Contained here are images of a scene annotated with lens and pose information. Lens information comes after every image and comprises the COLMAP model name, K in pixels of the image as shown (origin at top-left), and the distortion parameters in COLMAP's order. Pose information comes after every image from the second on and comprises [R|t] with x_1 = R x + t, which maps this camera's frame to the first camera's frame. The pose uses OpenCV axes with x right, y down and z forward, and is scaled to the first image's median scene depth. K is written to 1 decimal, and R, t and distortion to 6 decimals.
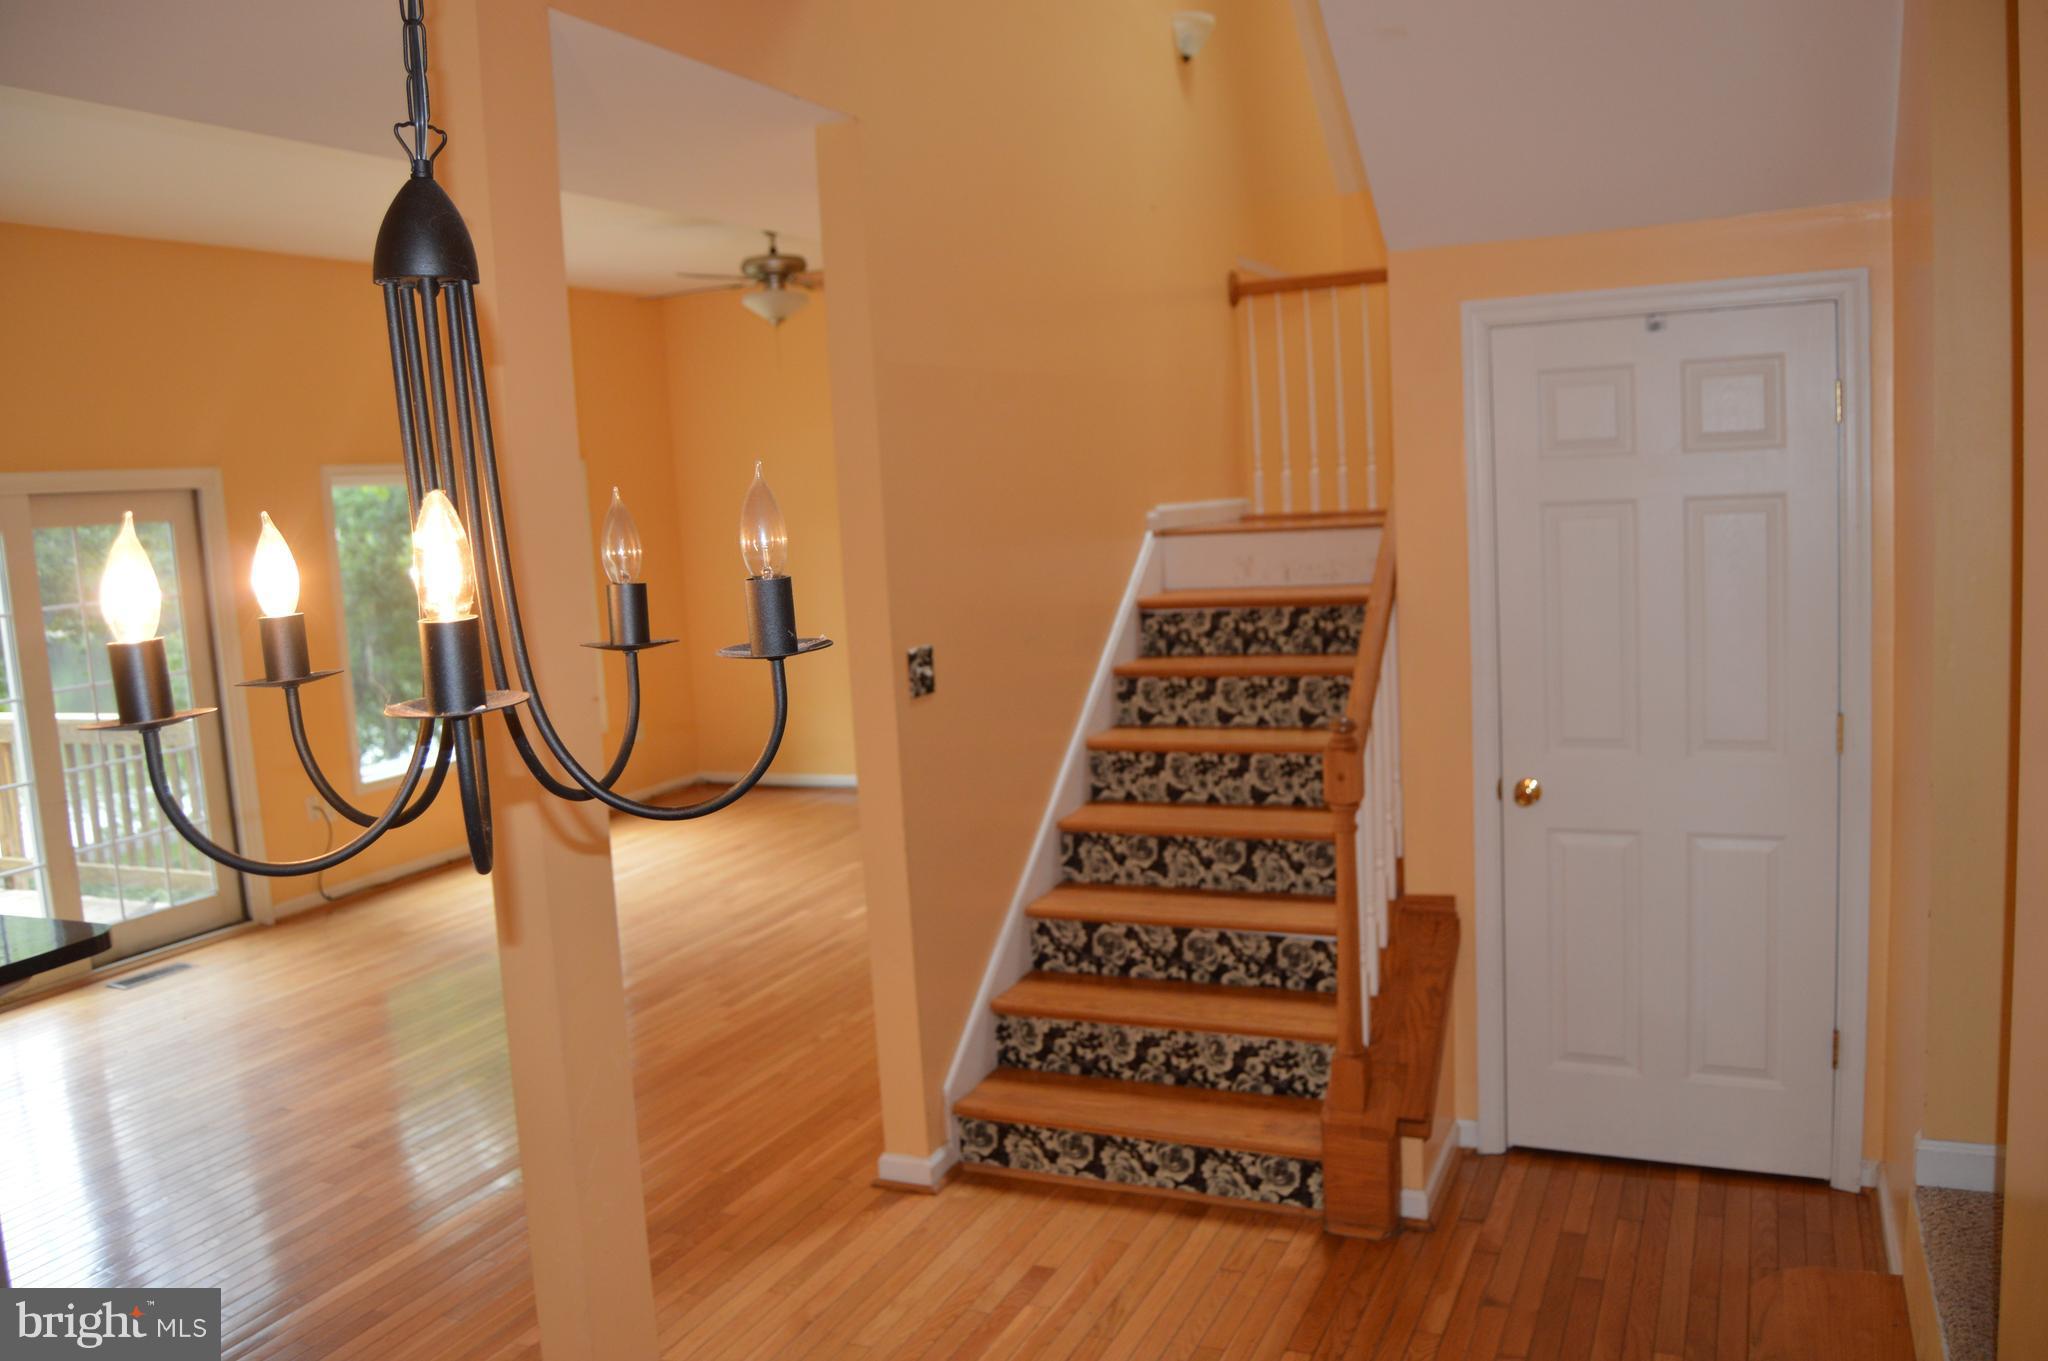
lens RADIAL K [[1620.7, 0, 979.2], [0, 1620.7, 679.3], [0, 0, 1]] dist [-0.060721, 0.004156]
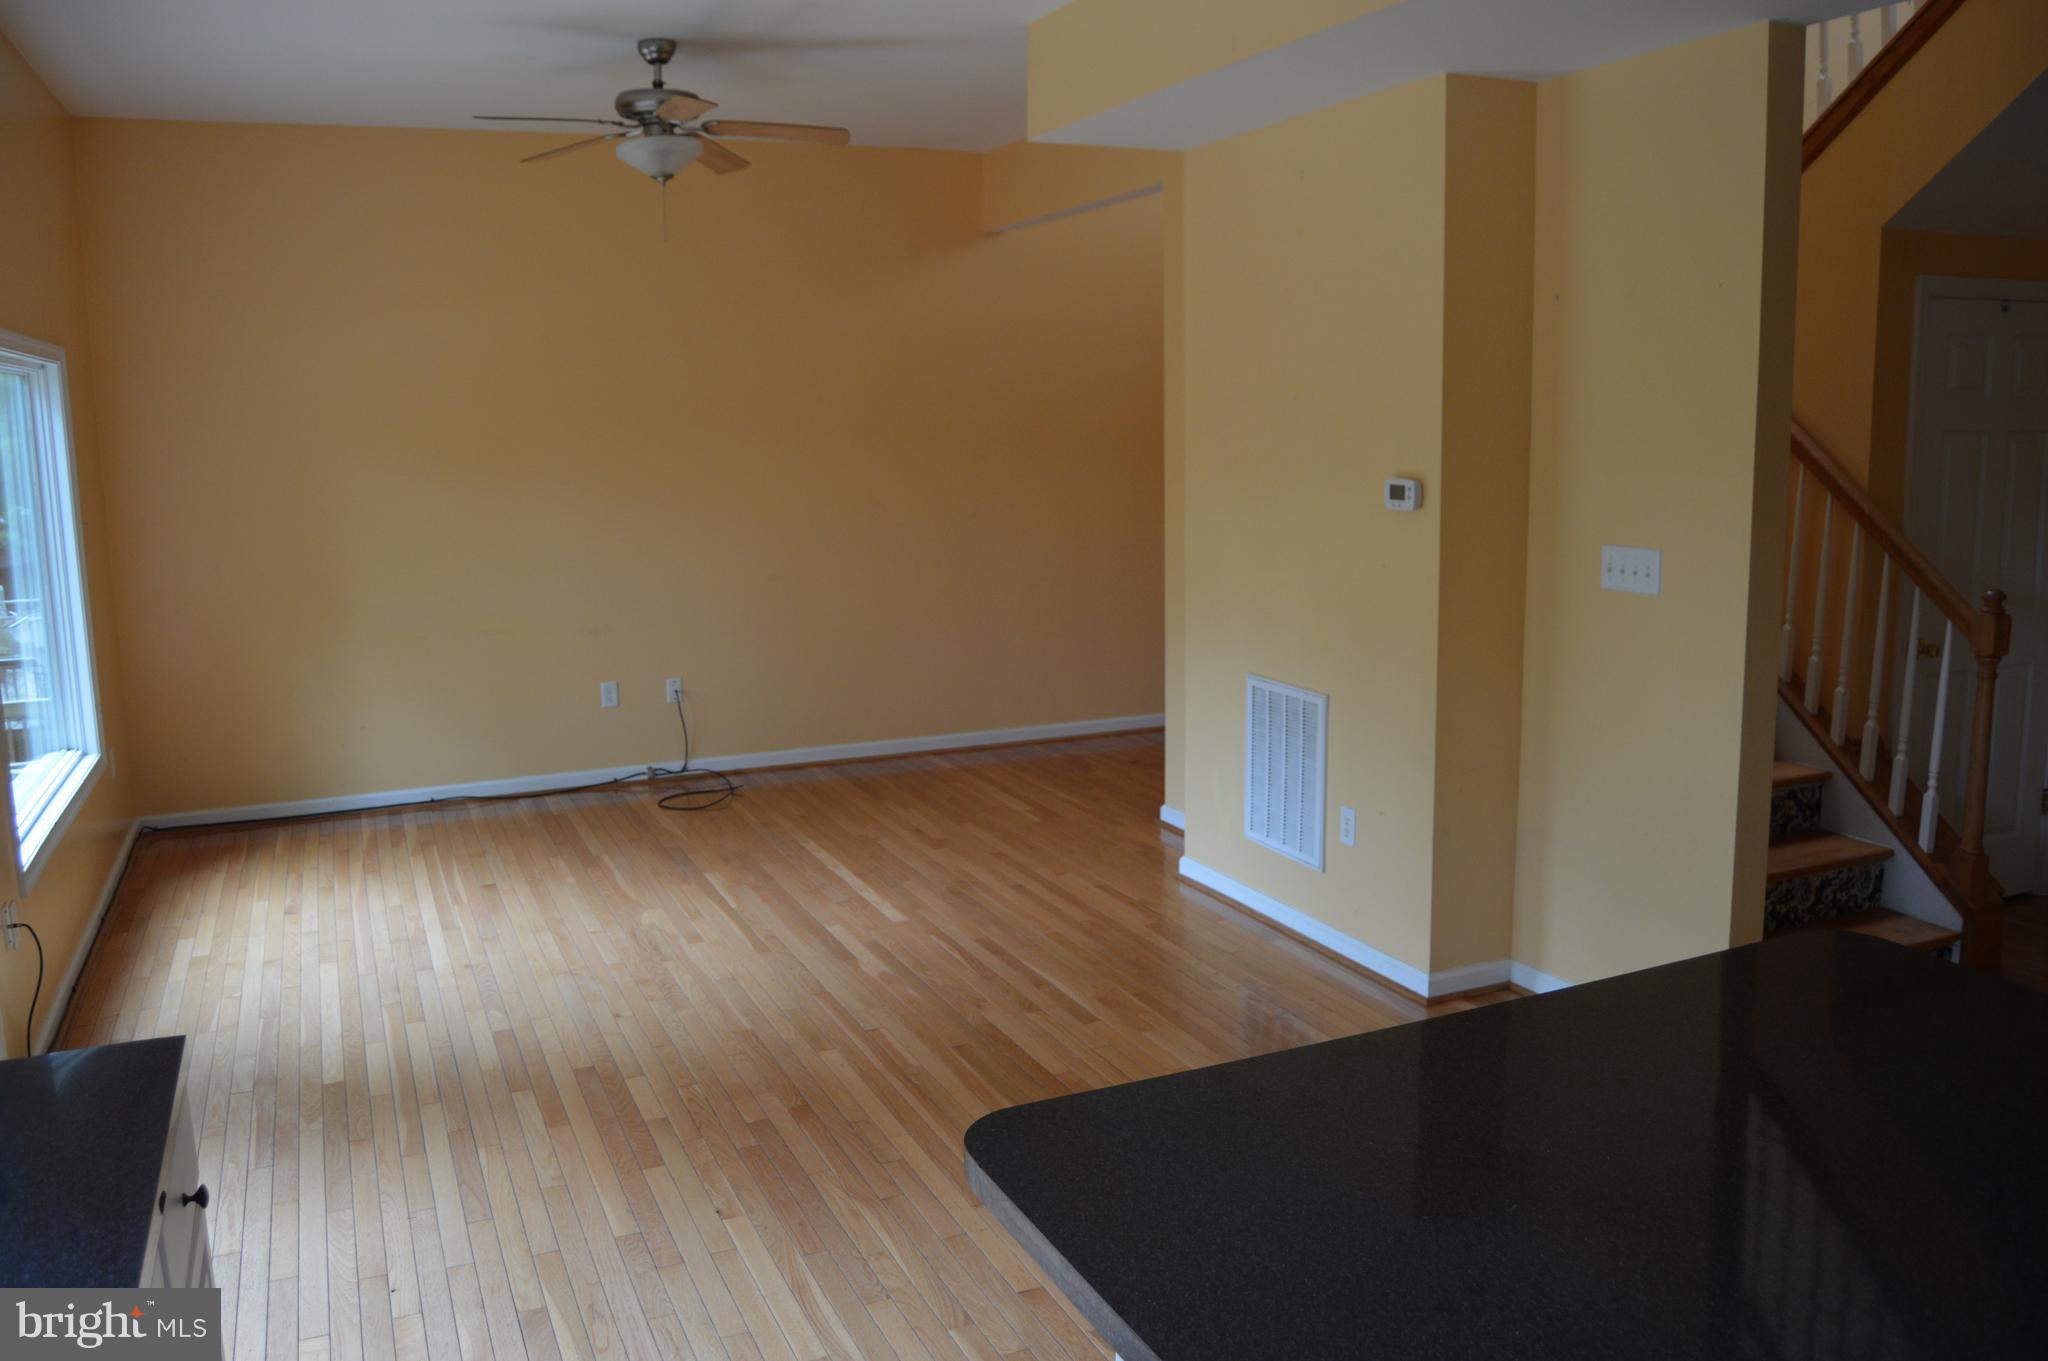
lens RADIAL K [[1620.7, 0, 979.2], [0, 1620.7, 679.3], [0, 0, 1]] dist [-0.060721, 0.004156]
pose [[0.638839, -0.044397, 0.768058, -1.100522], [0.064326, 0.997920, 0.004180, 0.038275], [-0.766646, 0.046736, 0.640366, 0.720768]]
